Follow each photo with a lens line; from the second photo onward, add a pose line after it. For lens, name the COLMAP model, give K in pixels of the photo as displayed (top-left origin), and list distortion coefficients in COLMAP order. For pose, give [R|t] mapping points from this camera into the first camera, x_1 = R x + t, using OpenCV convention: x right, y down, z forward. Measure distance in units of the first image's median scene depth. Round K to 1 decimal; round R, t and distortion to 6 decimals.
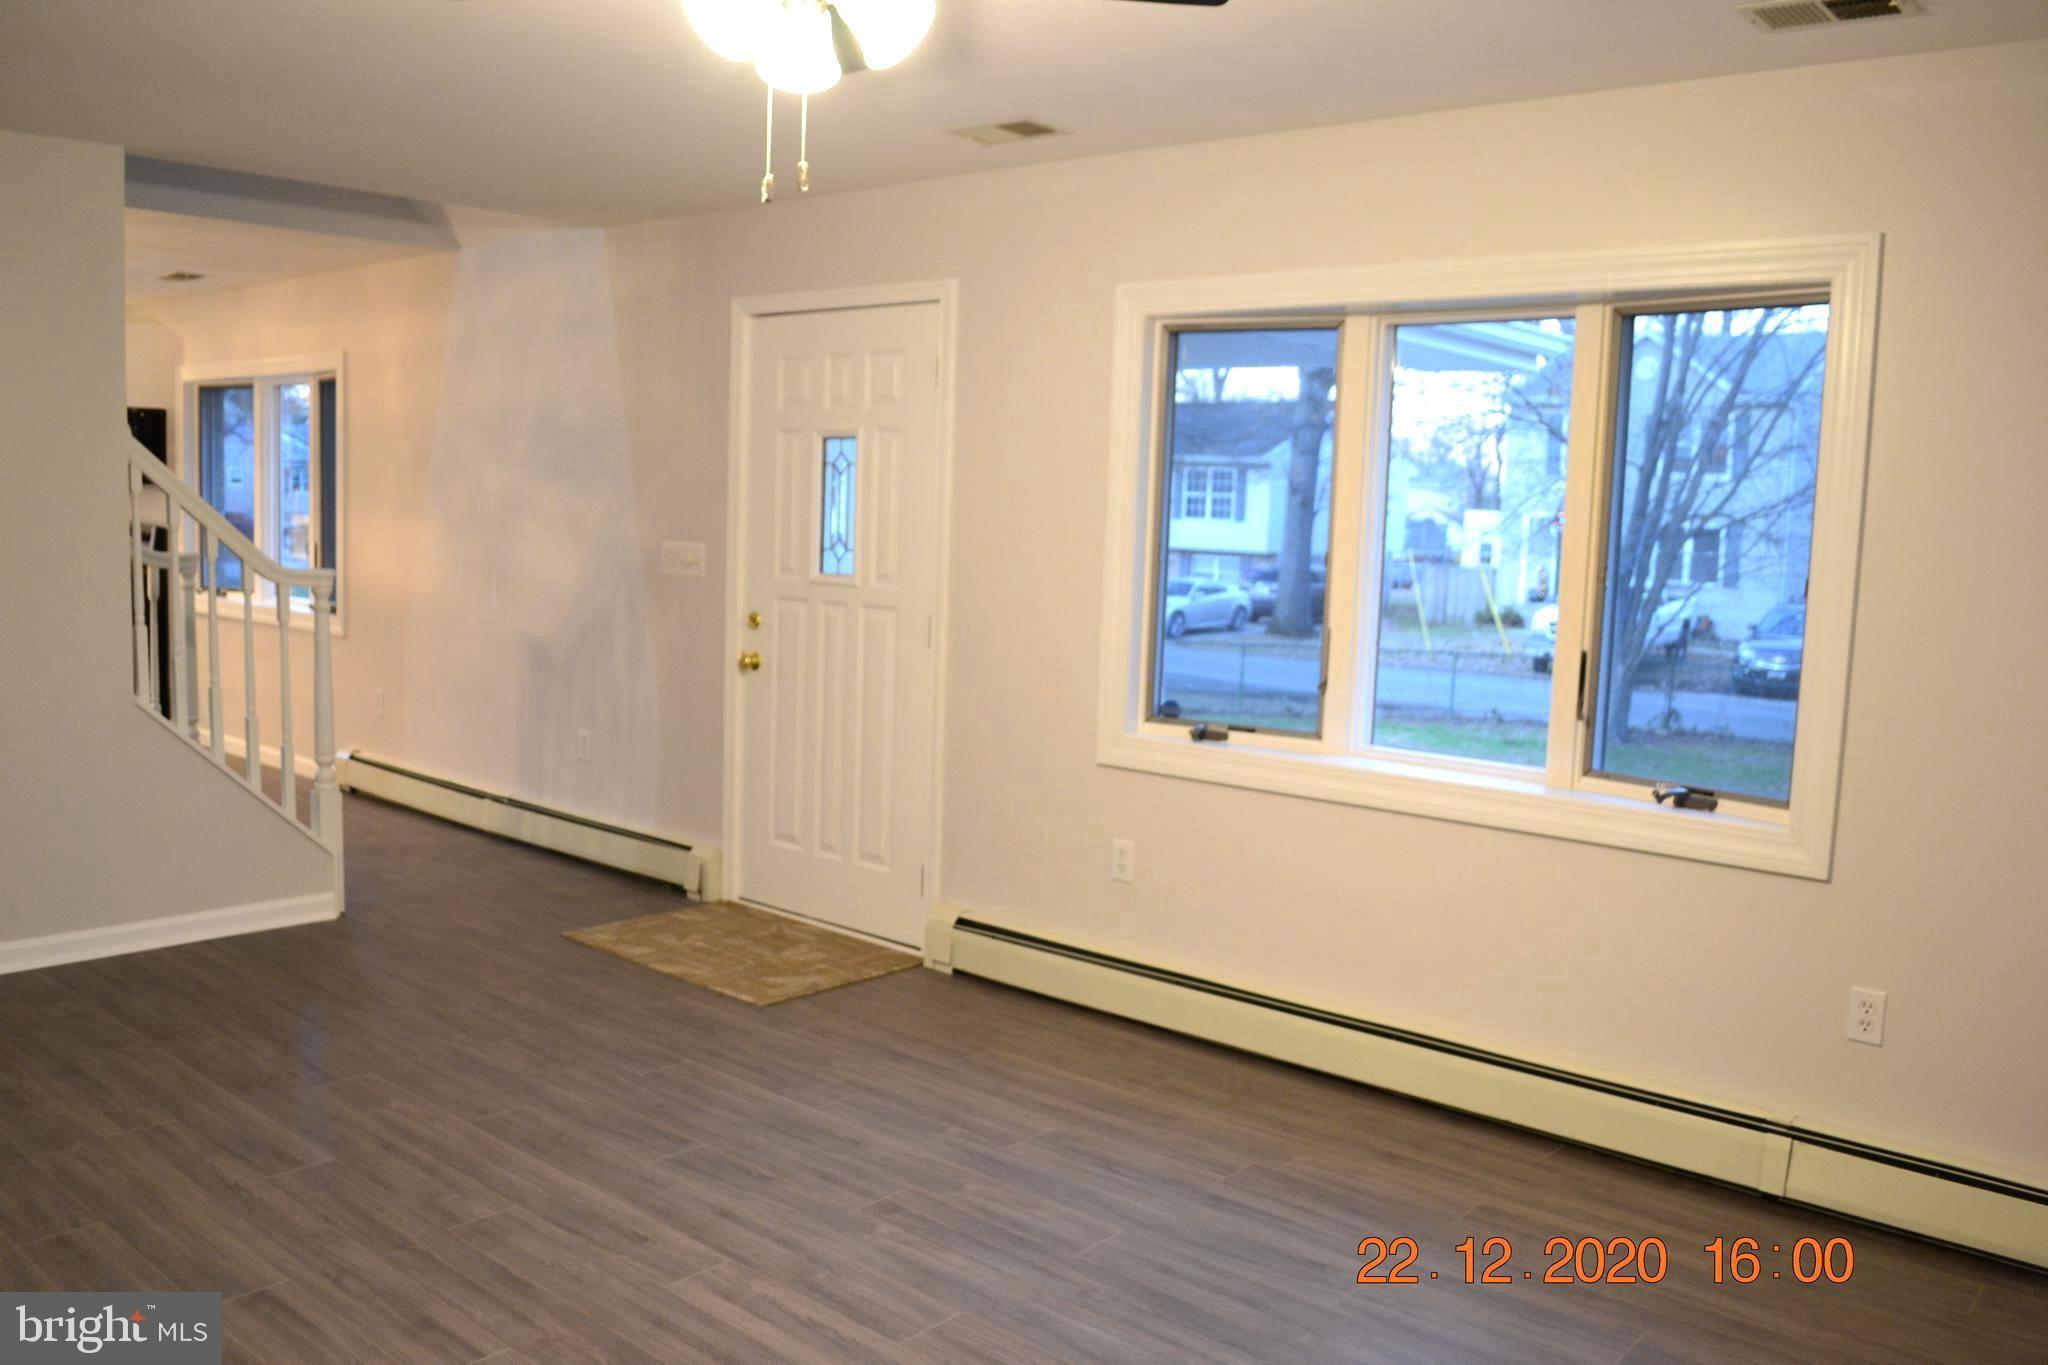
lens RADIAL K [[1642.1, 0, 1006.7], [0, 1642.1, 694.4], [0, 0, 1]] dist [-0.078519, 0.005641]
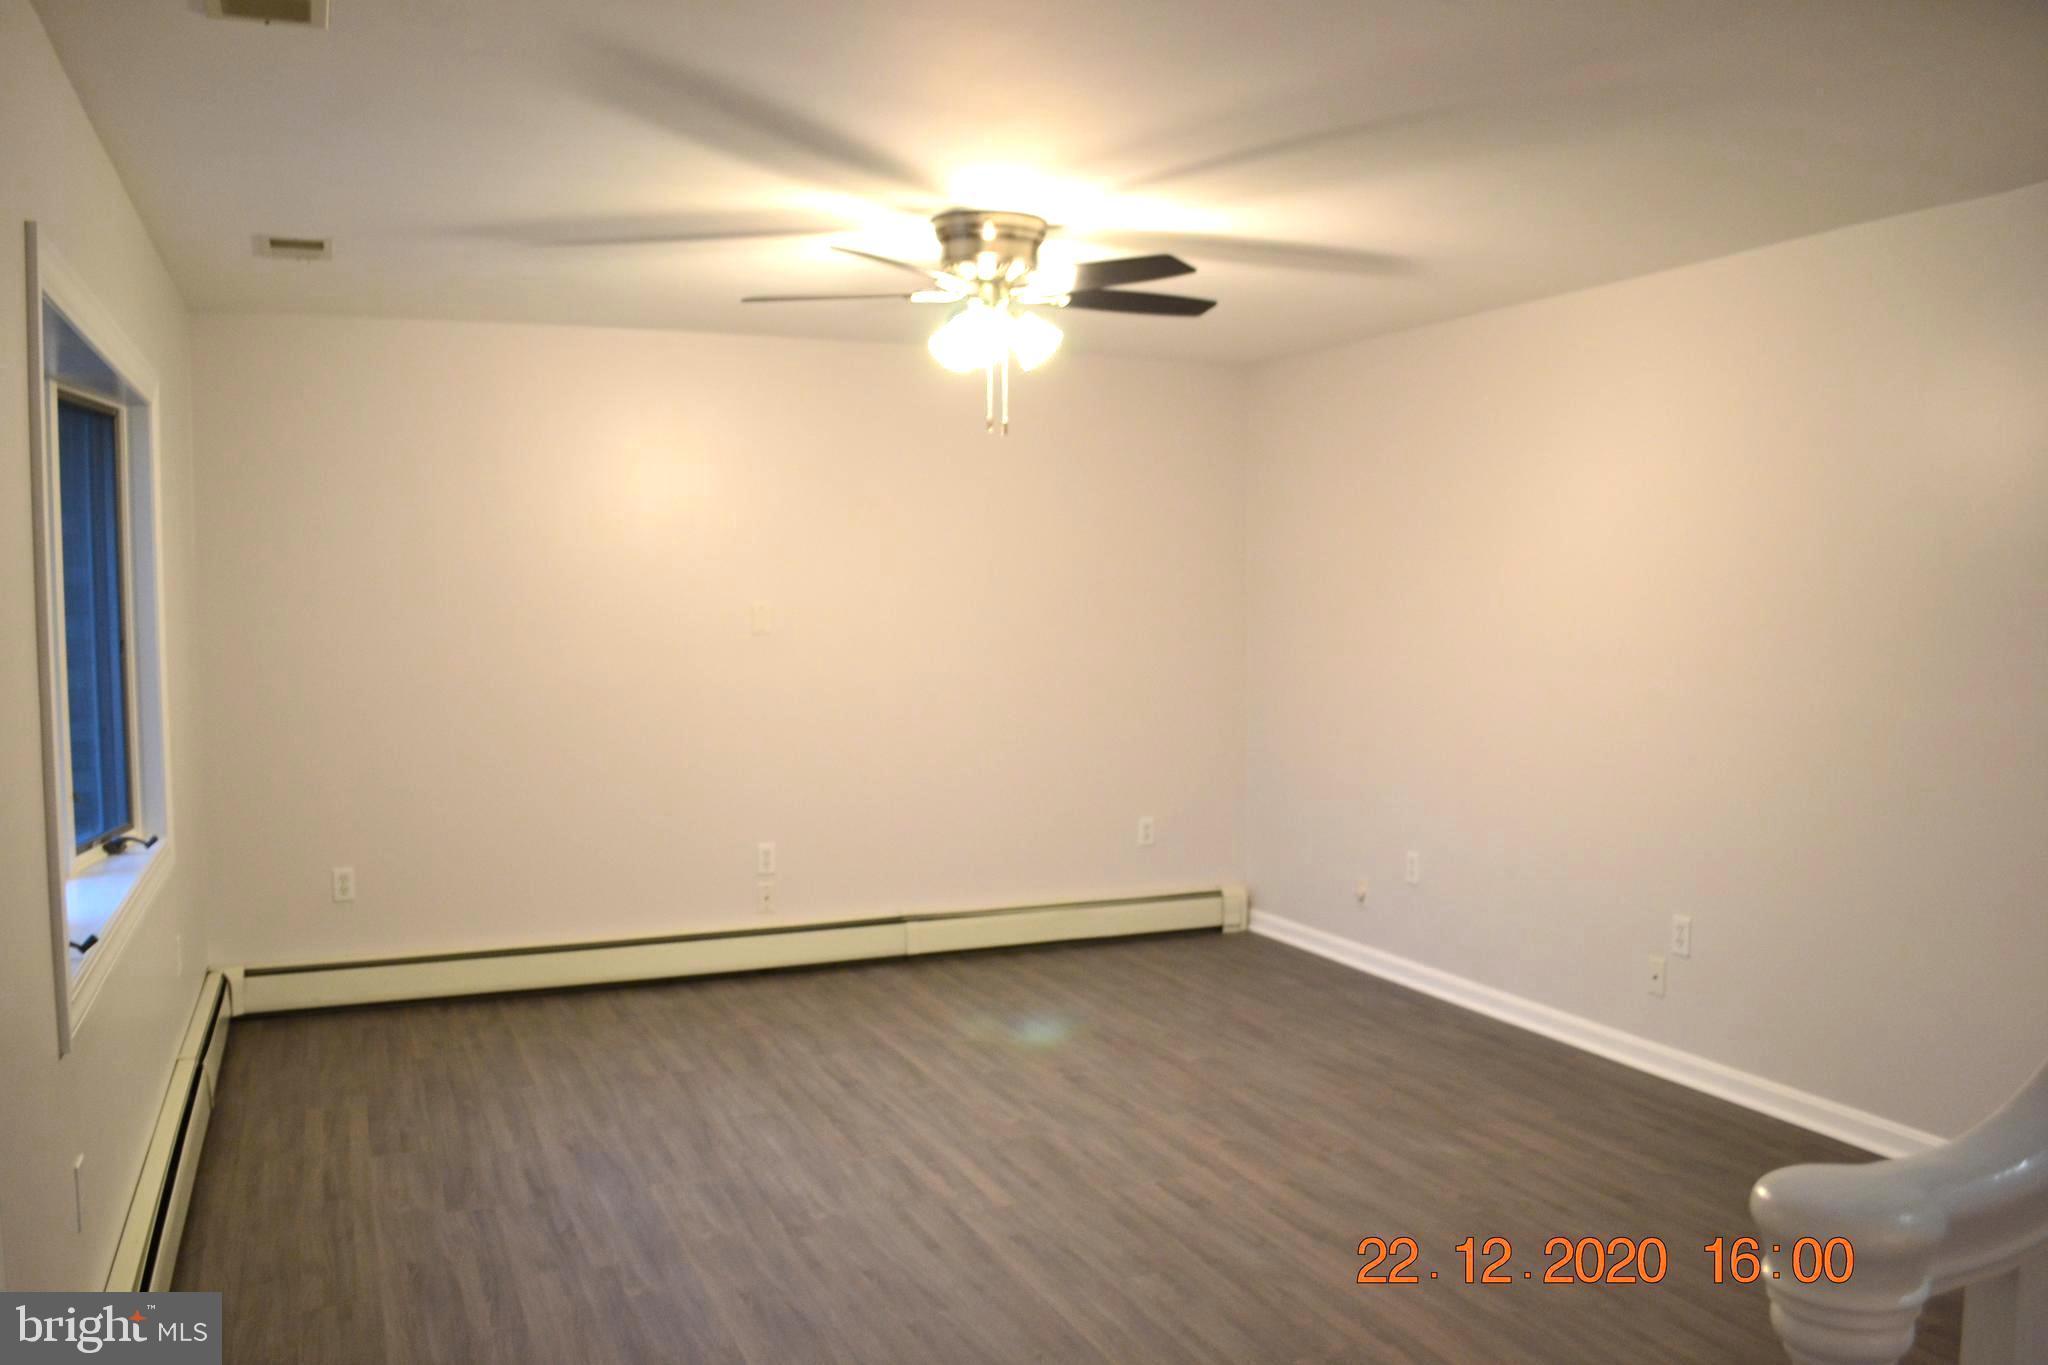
lens RADIAL K [[1642.1, 0, 1006.7], [0, 1642.1, 694.4], [0, 0, 1]] dist [-0.078519, 0.005641]
pose [[-0.899320, -0.056544, 0.433619, -0.663437], [0.022796, 0.984194, 0.175618, -0.239248], [-0.436696, 0.167821, -0.883817, 1.855034]]
